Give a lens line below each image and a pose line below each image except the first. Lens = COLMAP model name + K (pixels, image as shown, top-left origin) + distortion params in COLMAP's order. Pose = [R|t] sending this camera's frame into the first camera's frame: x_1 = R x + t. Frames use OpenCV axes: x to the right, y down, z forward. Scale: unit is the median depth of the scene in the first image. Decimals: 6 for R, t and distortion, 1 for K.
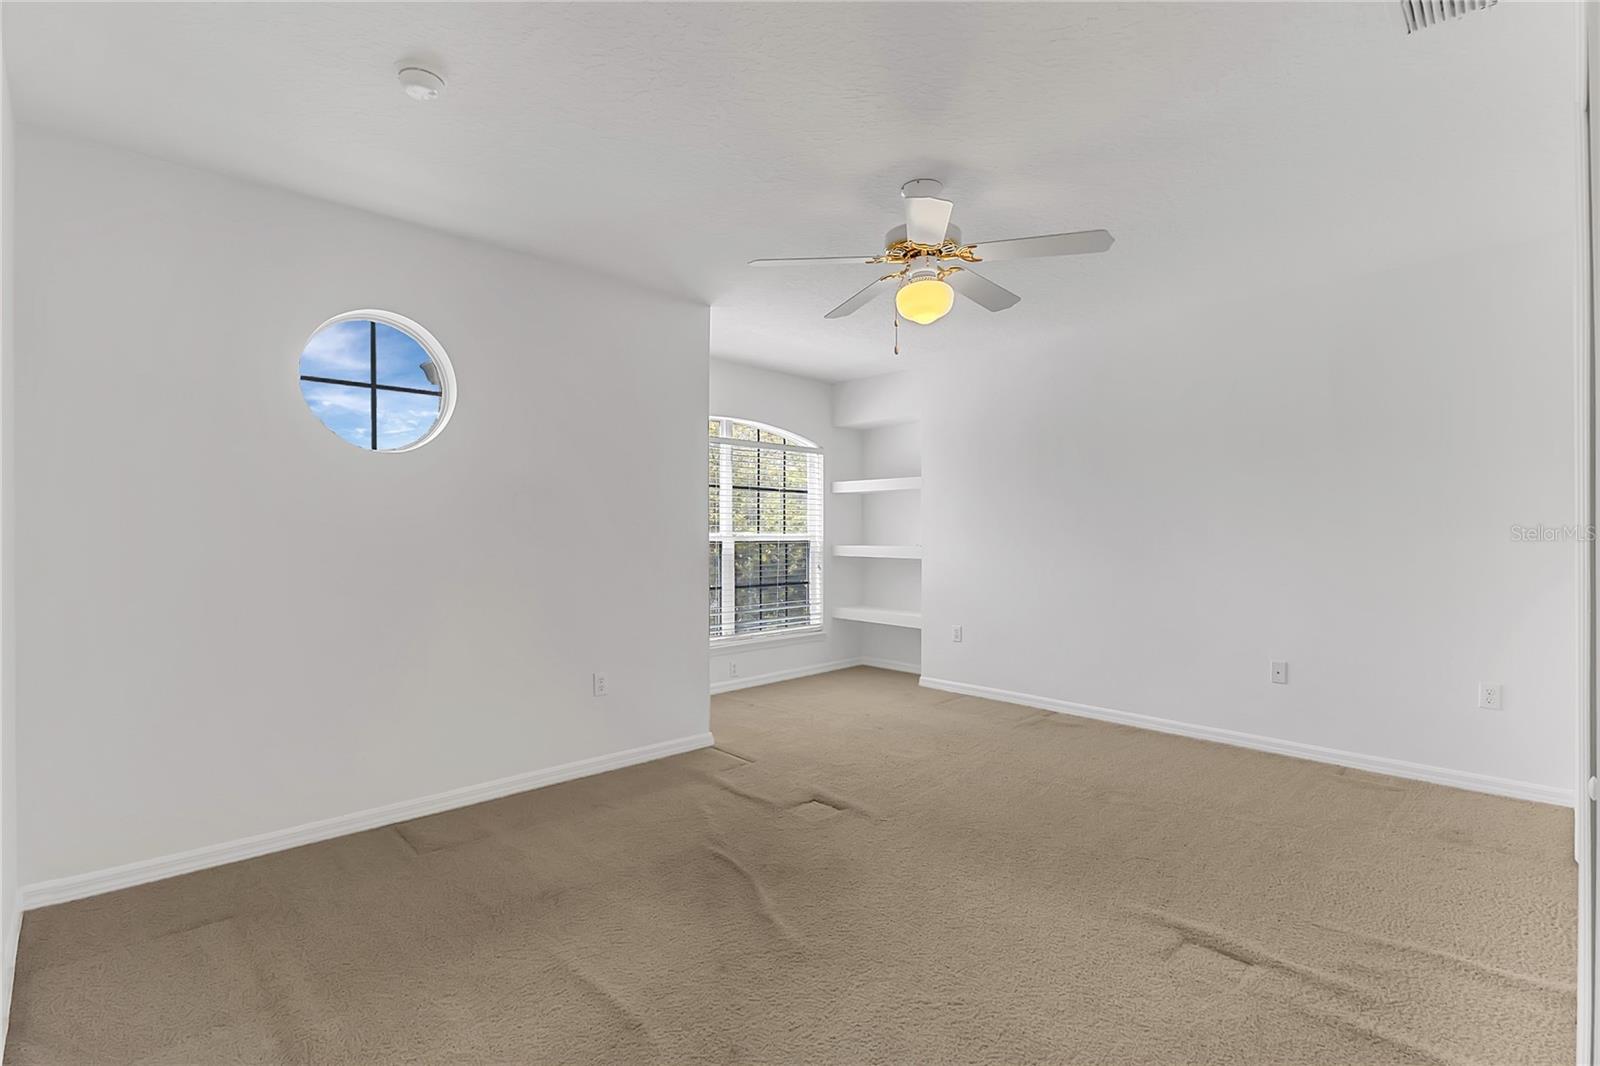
lens RADIAL K [[753.0, 0, 800.0], [0, 753.0, 533.0], [0, 0, 1]] dist [0.010634, -0.000409]
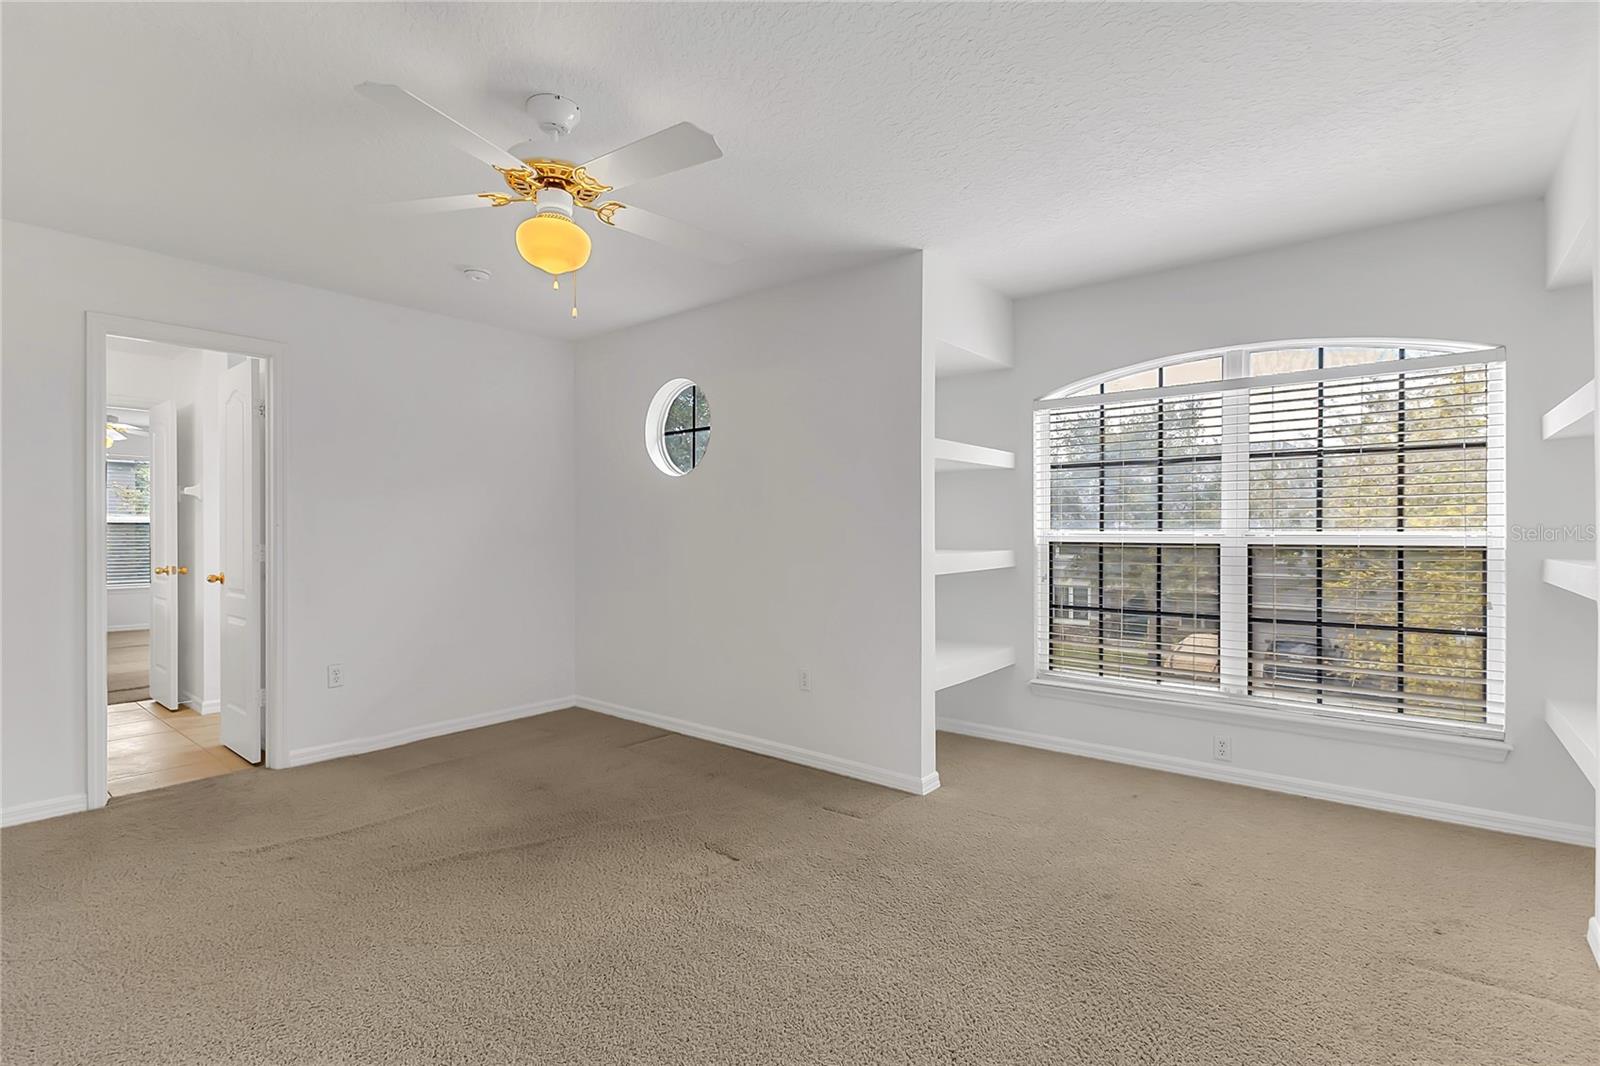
lens RADIAL K [[753.0, 0, 800.0], [0, 753.0, 533.0], [0, 0, 1]] dist [0.010634, -0.000409]
pose [[0.113949, -0.000382, -0.993487, 0.484781], [0.002209, 0.999998, -0.000131, 0.000854], [0.993484, -0.002179, 0.113949, 0.563380]]
